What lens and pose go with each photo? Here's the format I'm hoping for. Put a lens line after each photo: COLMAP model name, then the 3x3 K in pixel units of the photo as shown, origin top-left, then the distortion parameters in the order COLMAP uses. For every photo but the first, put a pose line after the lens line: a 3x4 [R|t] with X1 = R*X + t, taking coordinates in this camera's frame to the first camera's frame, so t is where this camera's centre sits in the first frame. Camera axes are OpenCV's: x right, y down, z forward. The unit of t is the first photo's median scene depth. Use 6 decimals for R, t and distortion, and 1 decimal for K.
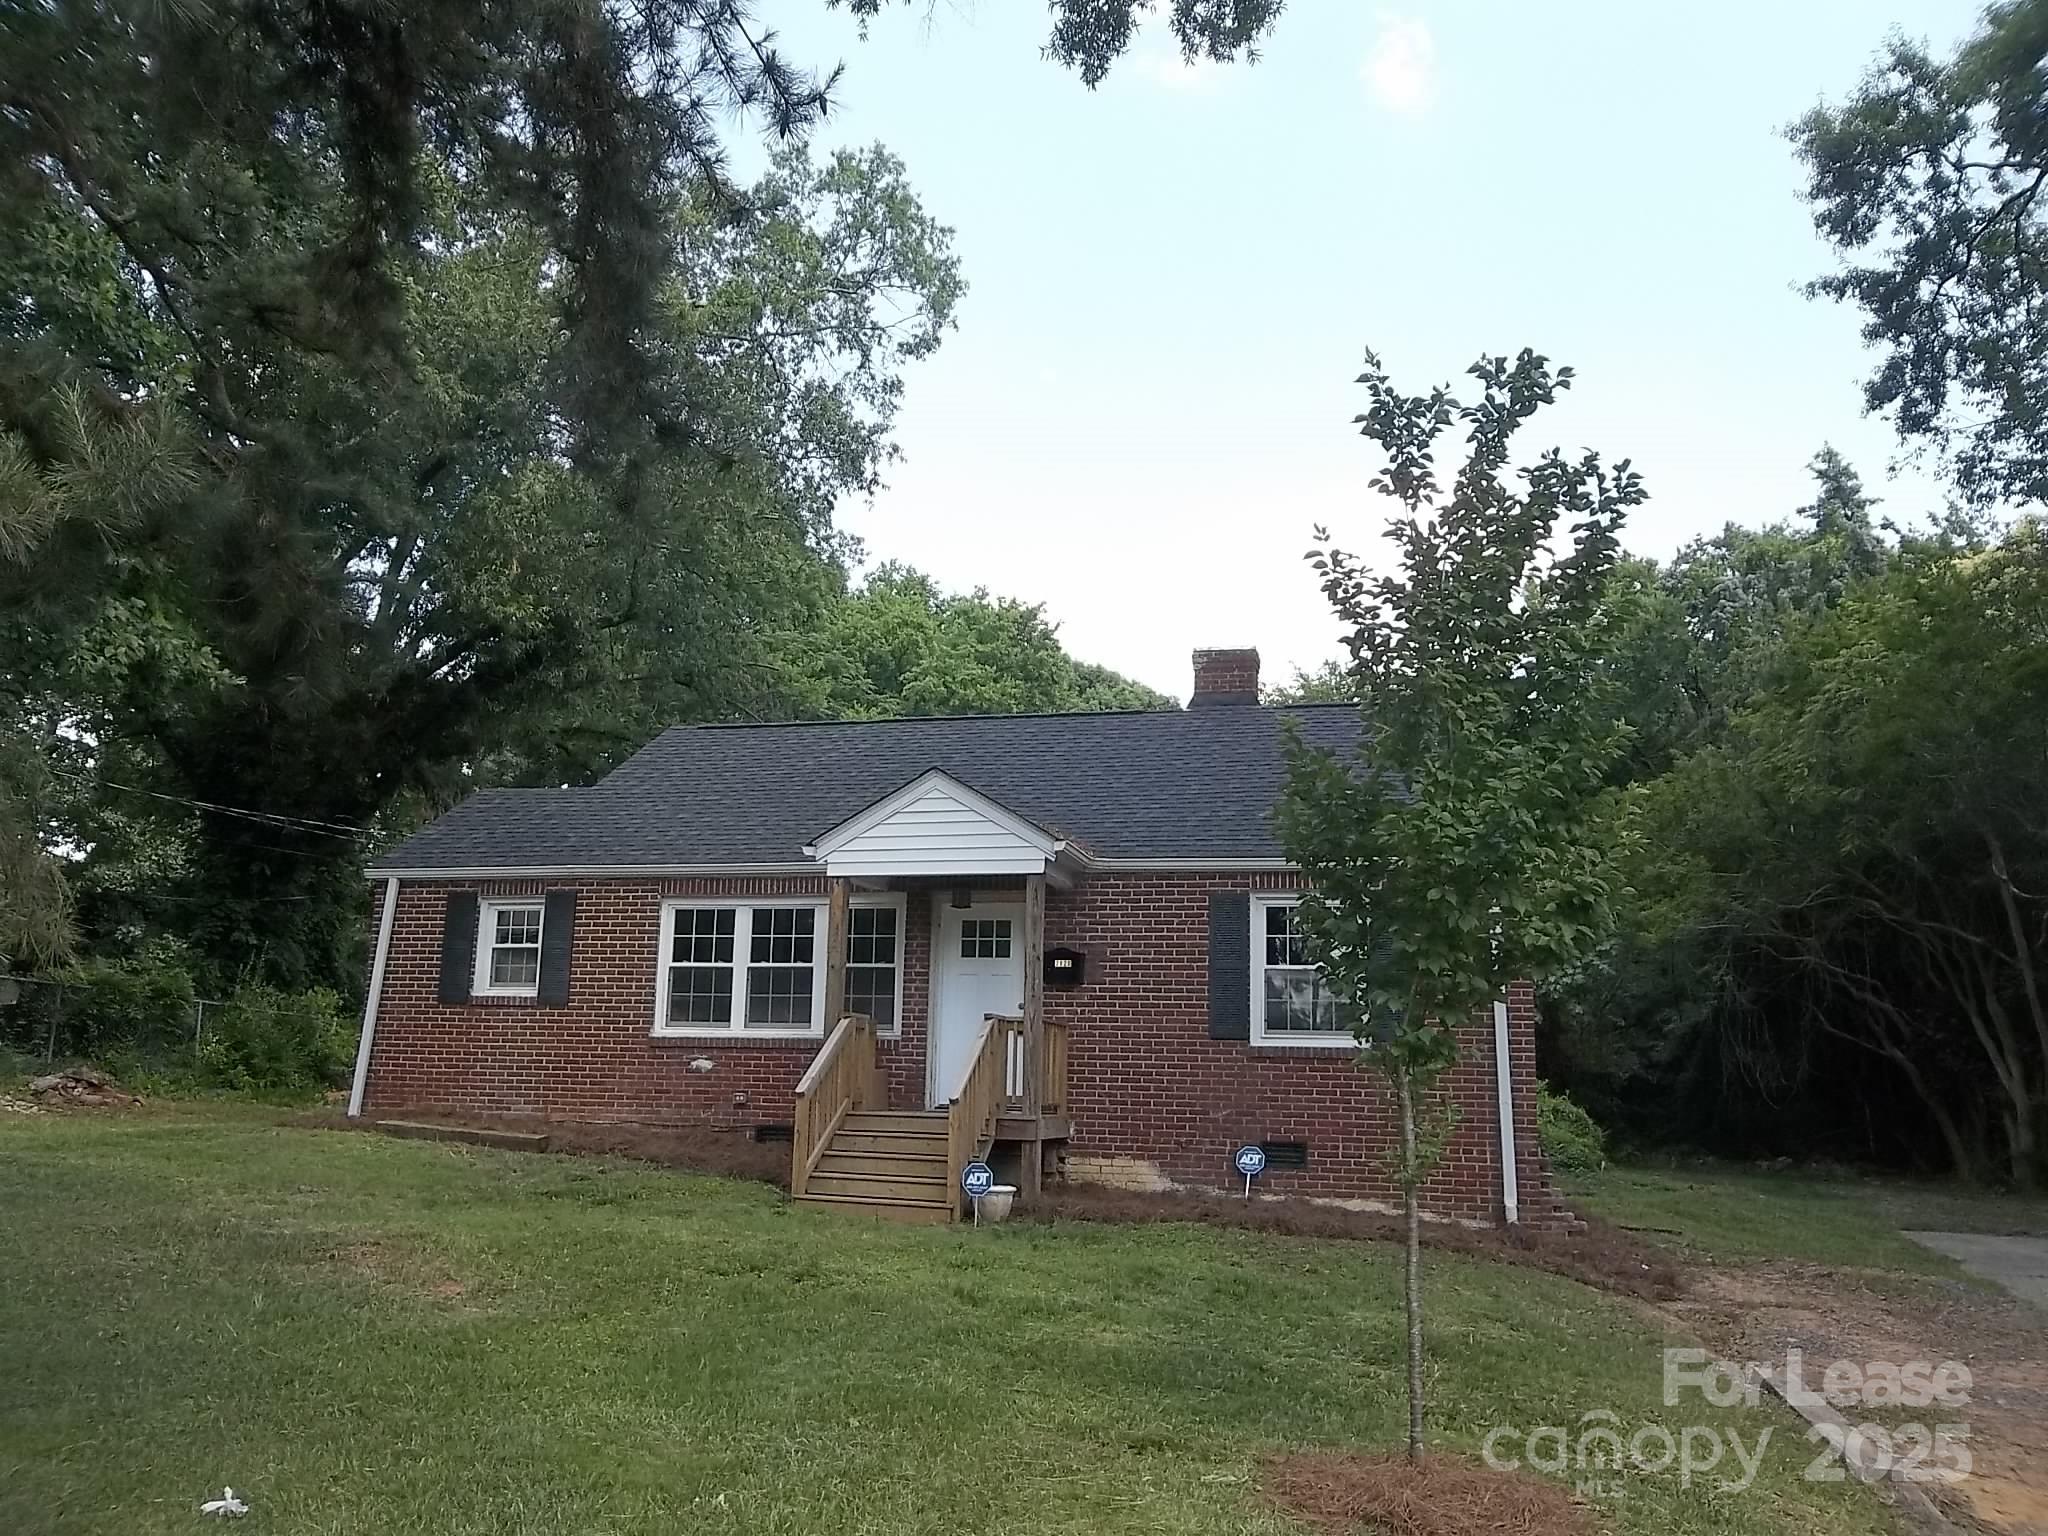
lens RADIAL K [[1656.3, 0, 1024.0], [0, 1656.3, 768.0], [0, 0, 1]] dist [0.002980, -0.009291]
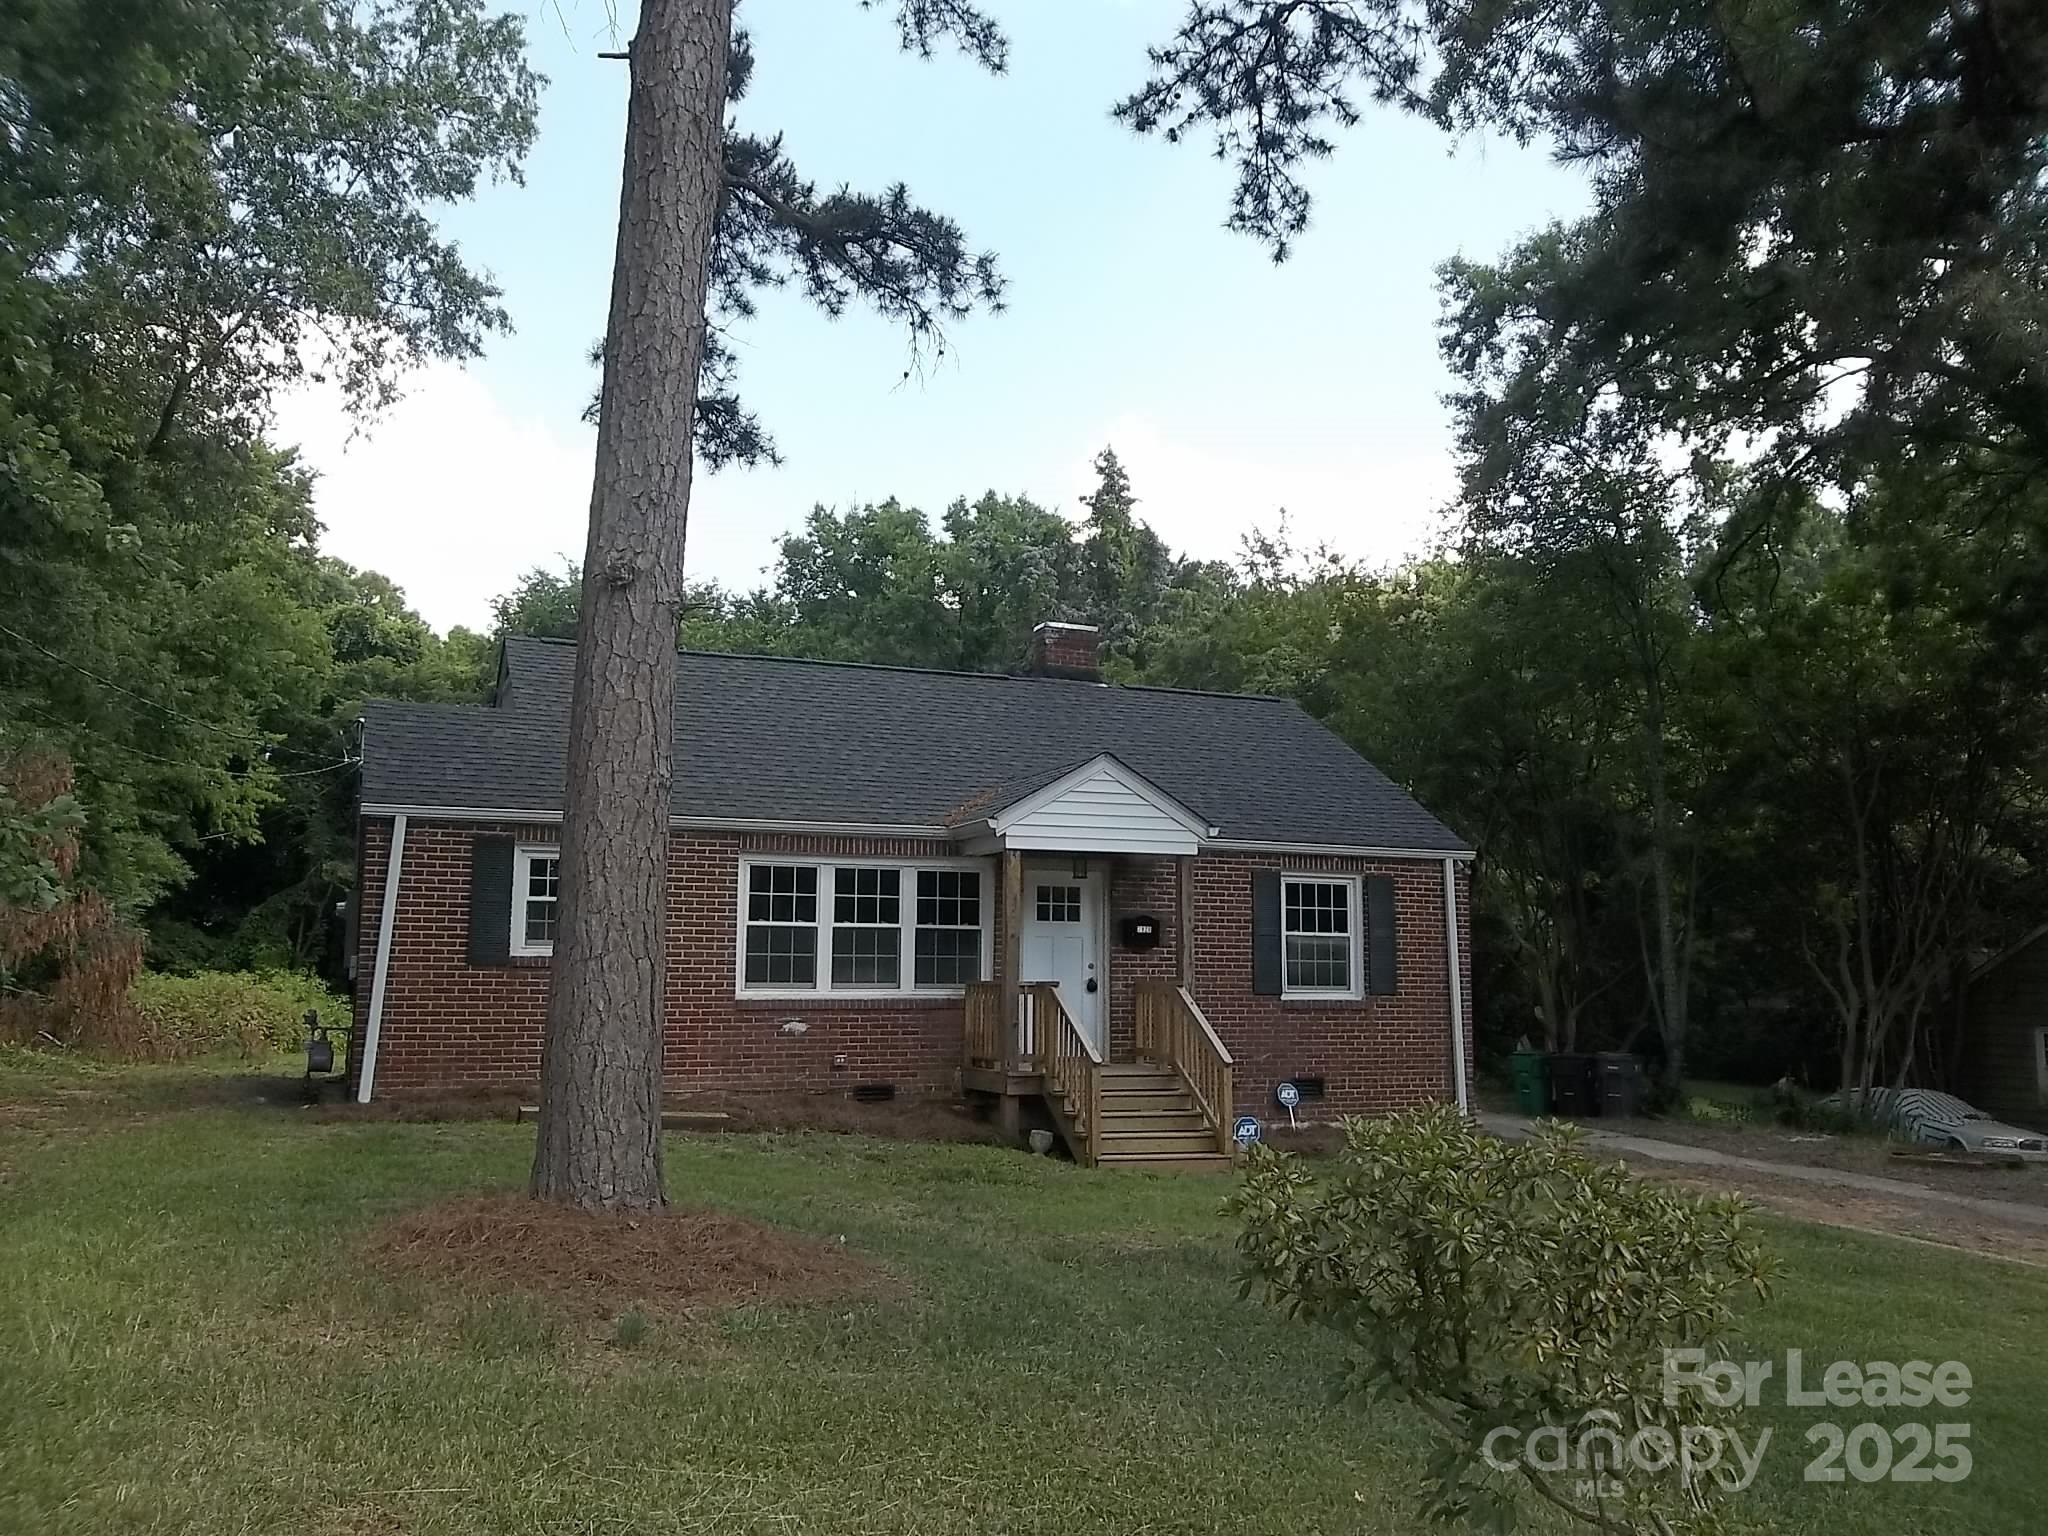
lens RADIAL K [[1656.3, 0, 1024.0], [0, 1656.3, 768.0], [0, 0, 1]] dist [0.002980, -0.009291]
pose [[0.800502, 0.057140, 0.596600, -0.667176], [-0.103203, 0.993717, 0.043302, -0.028024], [-0.590377, -0.096234, 0.801370, 0.153308]]
